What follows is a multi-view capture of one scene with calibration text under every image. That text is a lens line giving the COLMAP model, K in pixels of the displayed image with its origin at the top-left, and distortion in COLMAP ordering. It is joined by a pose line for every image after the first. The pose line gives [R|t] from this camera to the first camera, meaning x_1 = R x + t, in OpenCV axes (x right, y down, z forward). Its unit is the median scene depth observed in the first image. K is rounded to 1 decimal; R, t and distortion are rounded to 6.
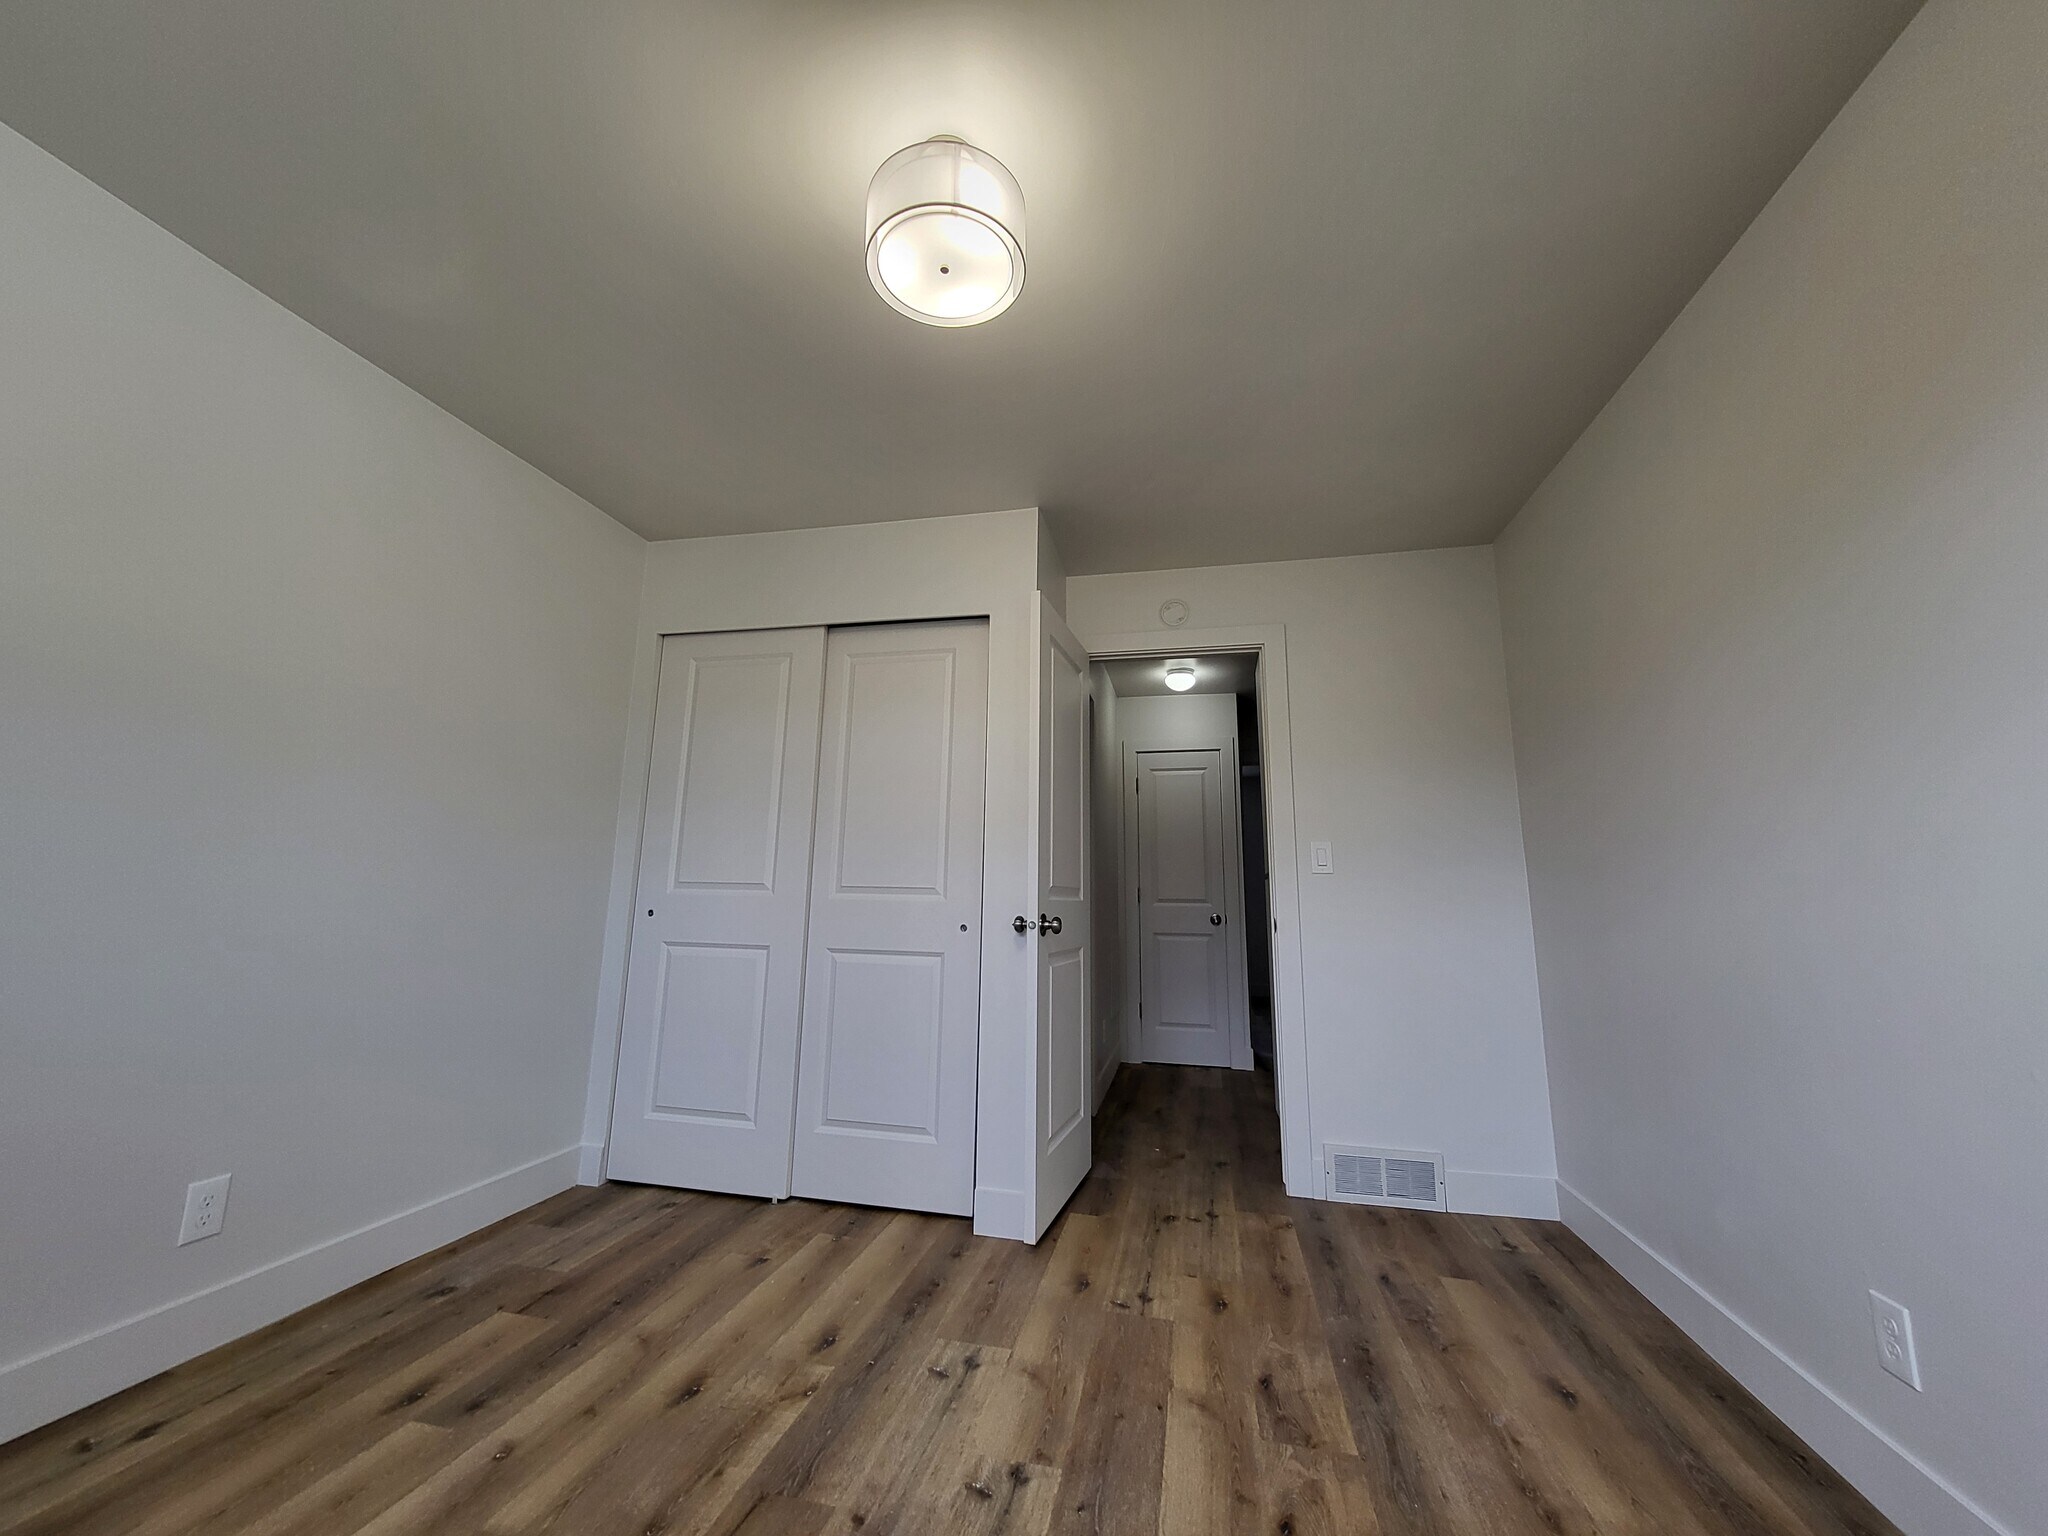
lens RADIAL K [[806.0, 0, 1022.0], [0, 806.0, 755.9], [0, 0, 1]] dist [0.003528, 0.000037]
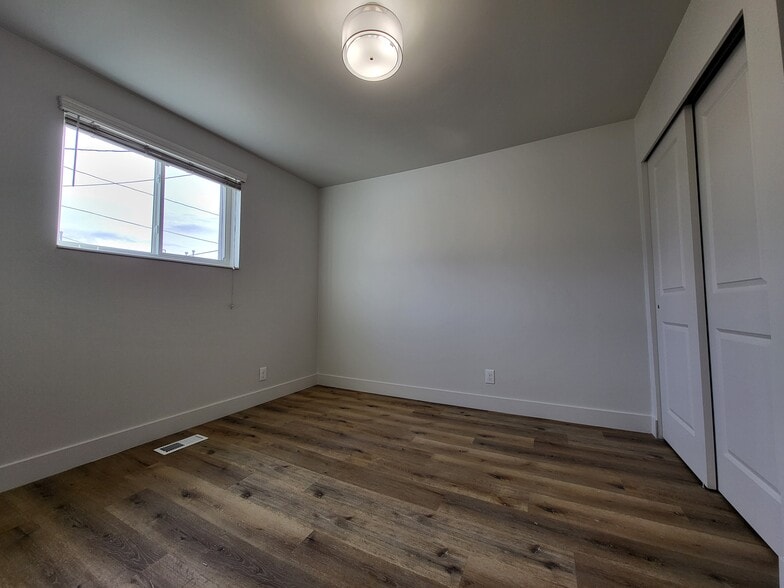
lens RADIAL K [[308.6, 0, 394.1], [0, 308.6, 293.1], [0, 0, 1]] dist [0.003528, 0.000037]
pose [[-0.239021, -0.065967, -0.968771, 0.671090], [0.170888, 0.979260, -0.108844, 0.217298], [0.955859, -0.191567, -0.222791, 0.941880]]
